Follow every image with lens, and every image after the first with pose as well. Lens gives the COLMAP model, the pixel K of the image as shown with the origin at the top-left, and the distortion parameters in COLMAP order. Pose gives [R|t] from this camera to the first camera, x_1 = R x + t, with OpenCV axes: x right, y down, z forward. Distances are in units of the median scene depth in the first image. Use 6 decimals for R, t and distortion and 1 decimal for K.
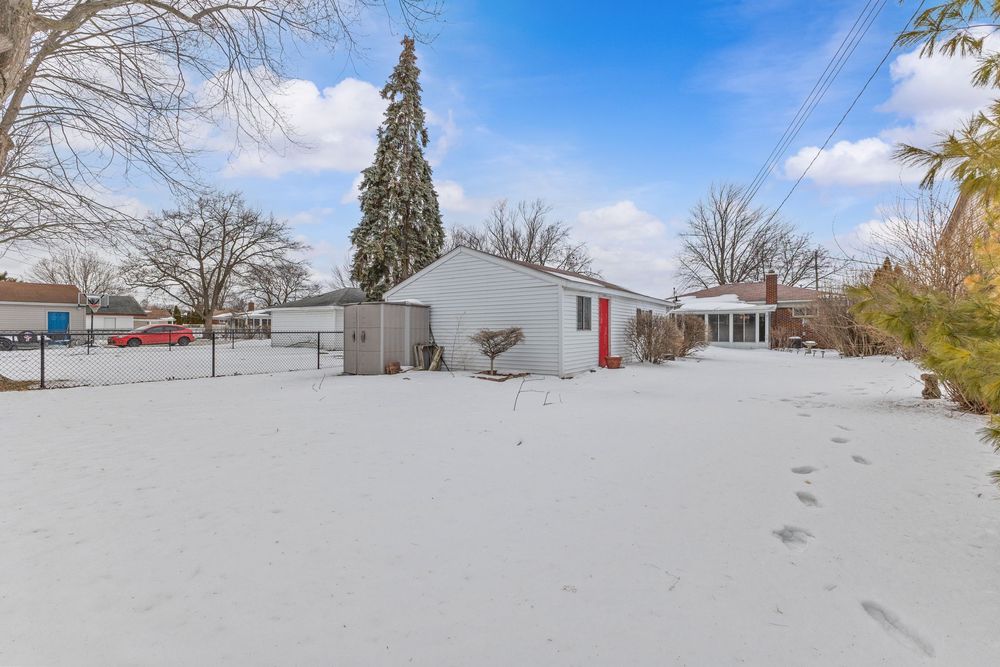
lens RADIAL K [[437.2, 0, 500.0], [0, 437.2, 333.5], [0, 0, 1]] dist [0.013760, -0.000379]
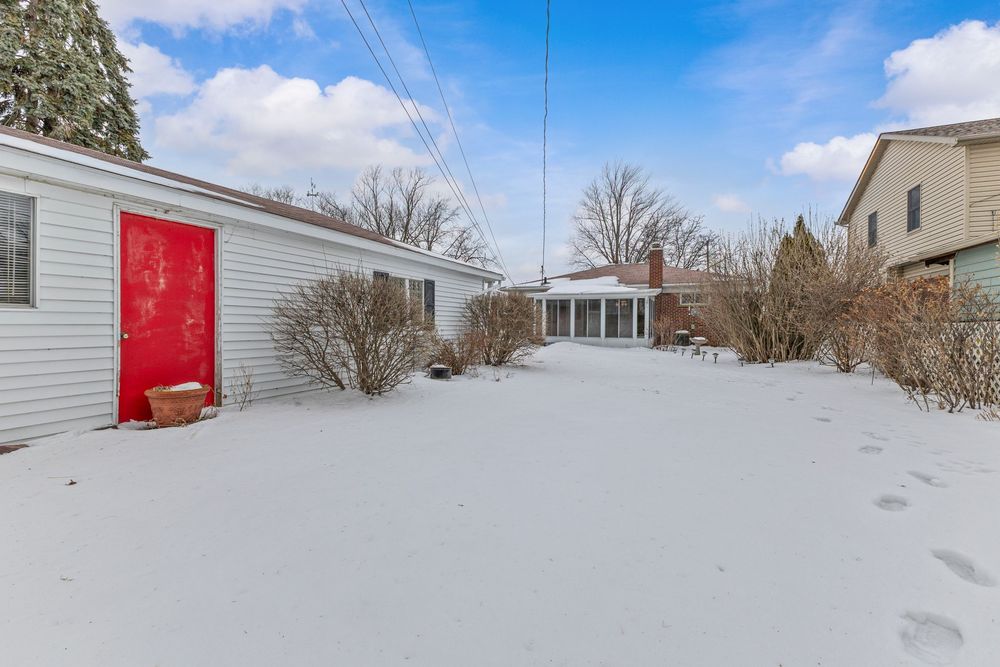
lens RADIAL K [[431.6, 0, 499.0], [0, 431.6, 328.1], [0, 0, 1]] dist [0.016857, -0.000573]
pose [[0.984574, 0.007539, 0.174809, 0.205362], [-0.008811, 0.999940, 0.006497, 0.000672], [-0.174749, -0.007937, 0.984581, 0.286229]]
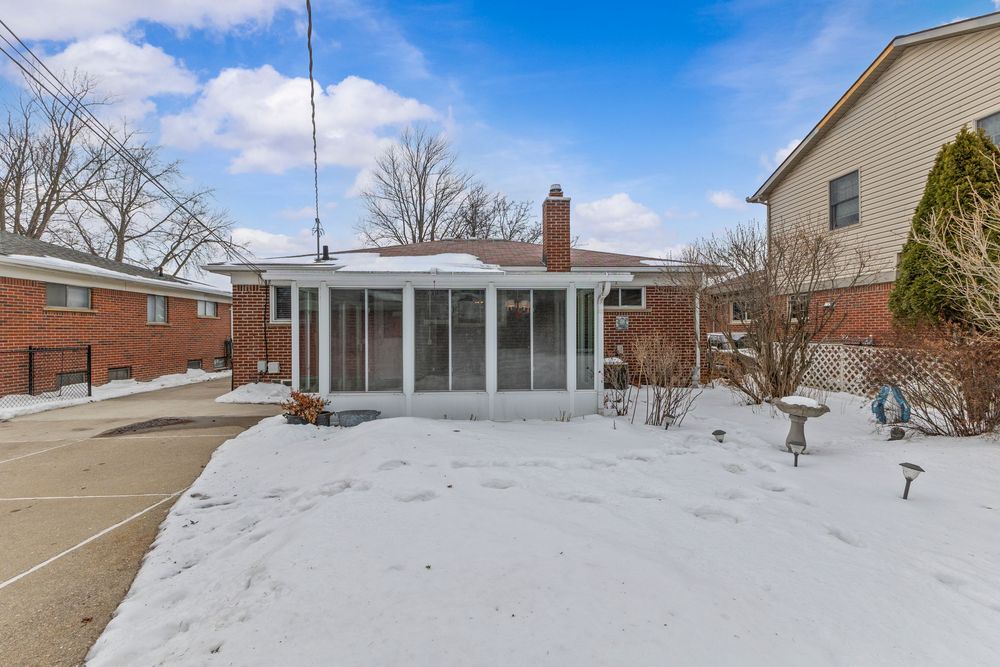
lens RADIAL K [[431.6, 0, 499.0], [0, 431.6, 328.1], [0, 0, 1]] dist [0.016857, -0.000573]
pose [[0.786074, 0.000855, 0.618132, 0.323095], [0.007193, 0.999919, -0.010531, -0.015577], [-0.618090, 0.012724, 0.786004, 0.698894]]
